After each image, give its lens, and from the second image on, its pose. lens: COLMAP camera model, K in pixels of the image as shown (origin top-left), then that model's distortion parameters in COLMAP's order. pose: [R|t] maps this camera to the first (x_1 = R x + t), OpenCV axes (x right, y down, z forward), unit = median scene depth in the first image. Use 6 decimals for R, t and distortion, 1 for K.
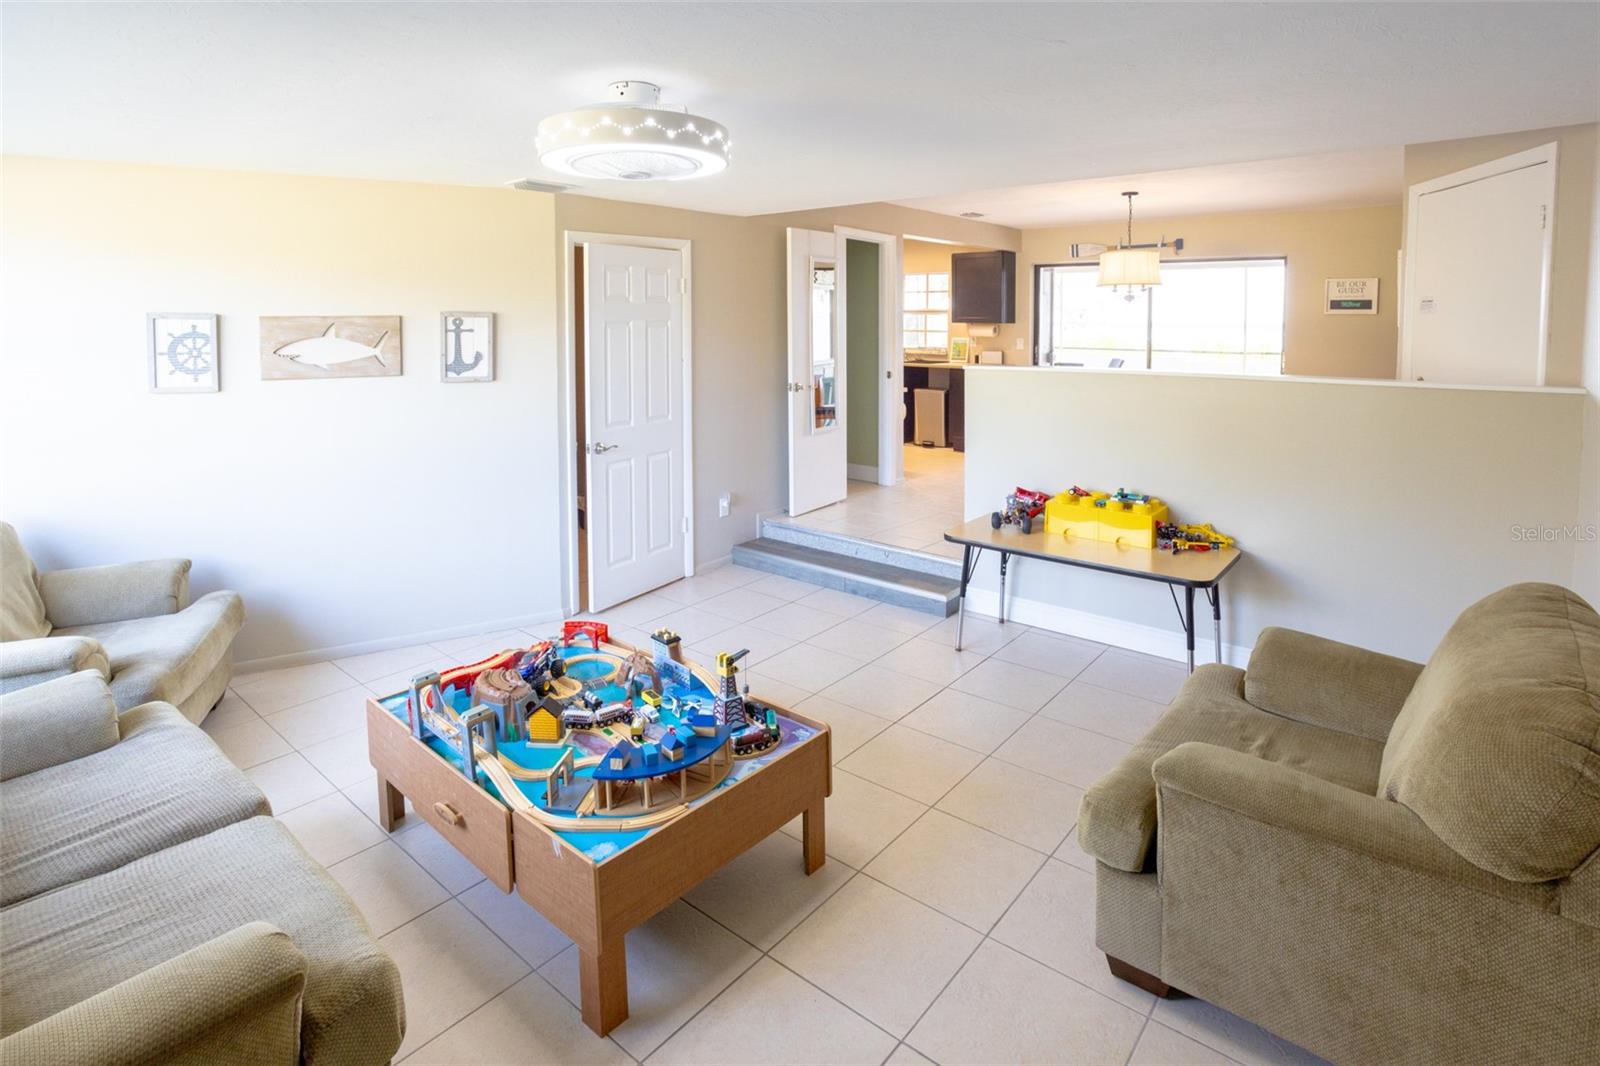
lens RADIAL K [[815.2, 0, 799.5], [0, 815.2, 530.0], [0, 0, 1]] dist [-0.028018, 0.000954]
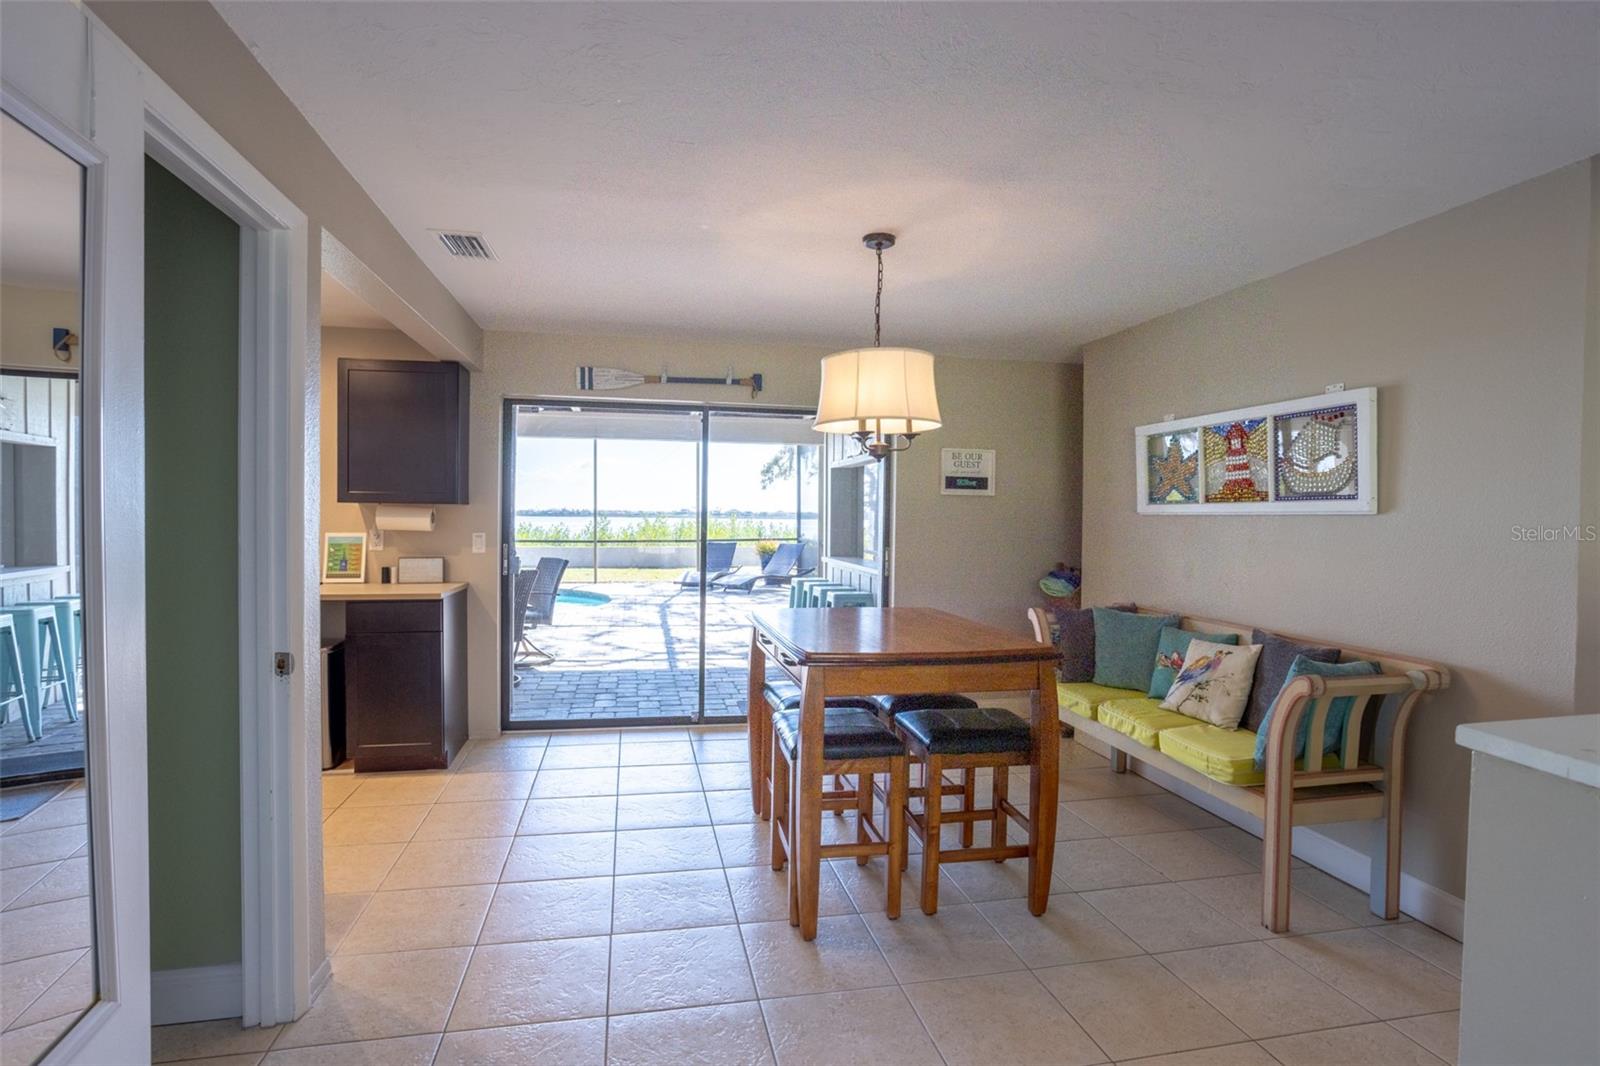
lens RADIAL K [[815.2, 0, 794.2], [0, 815.2, 530.1], [0, 0, 1]] dist [-0.028018, 0.000954]
pose [[0.643187, -0.009282, 0.765653, 0.004313], [0.179766, 0.973810, -0.139207, -0.154920], [-0.744308, 0.227175, 0.628010, 0.627812]]
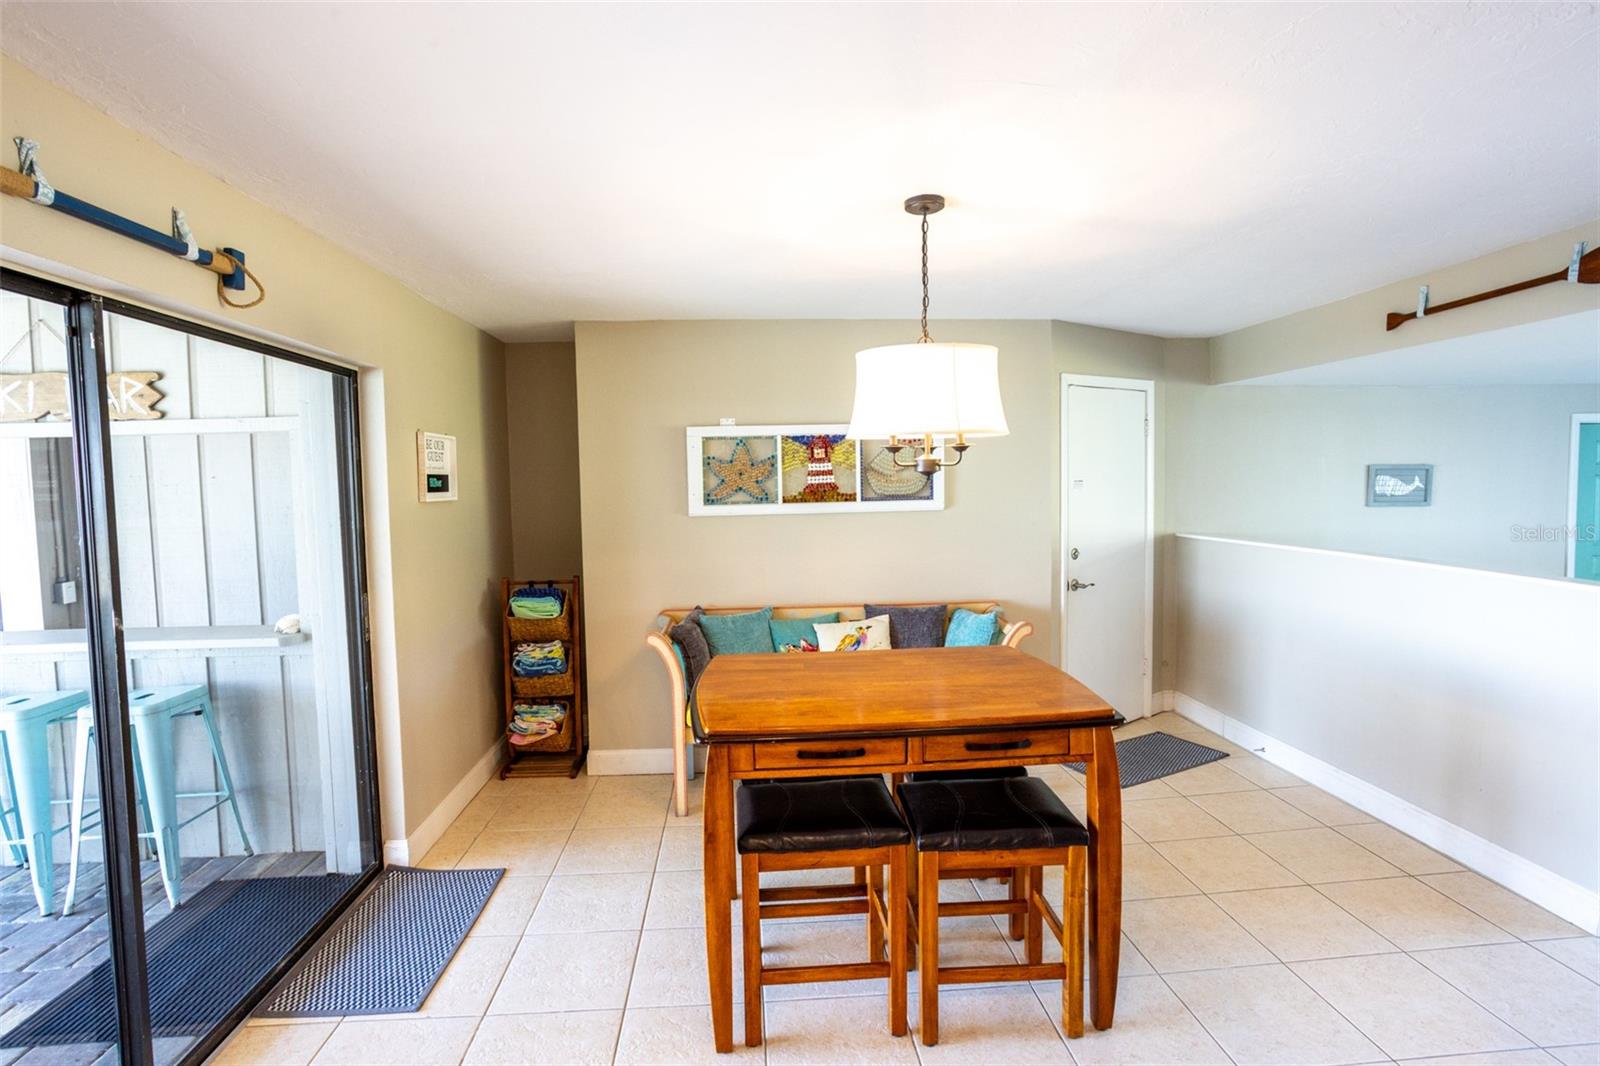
lens RADIAL K [[815.2, 0, 802.9], [0, 815.2, 534.5], [0, 0, 1]] dist [-0.028018, 0.000954]
pose [[-0.685625, -0.033433, 0.727187, 0.139680], [0.198426, 0.952535, 0.230879, -0.310144], [-0.700389, 0.302589, -0.646448, 1.135894]]
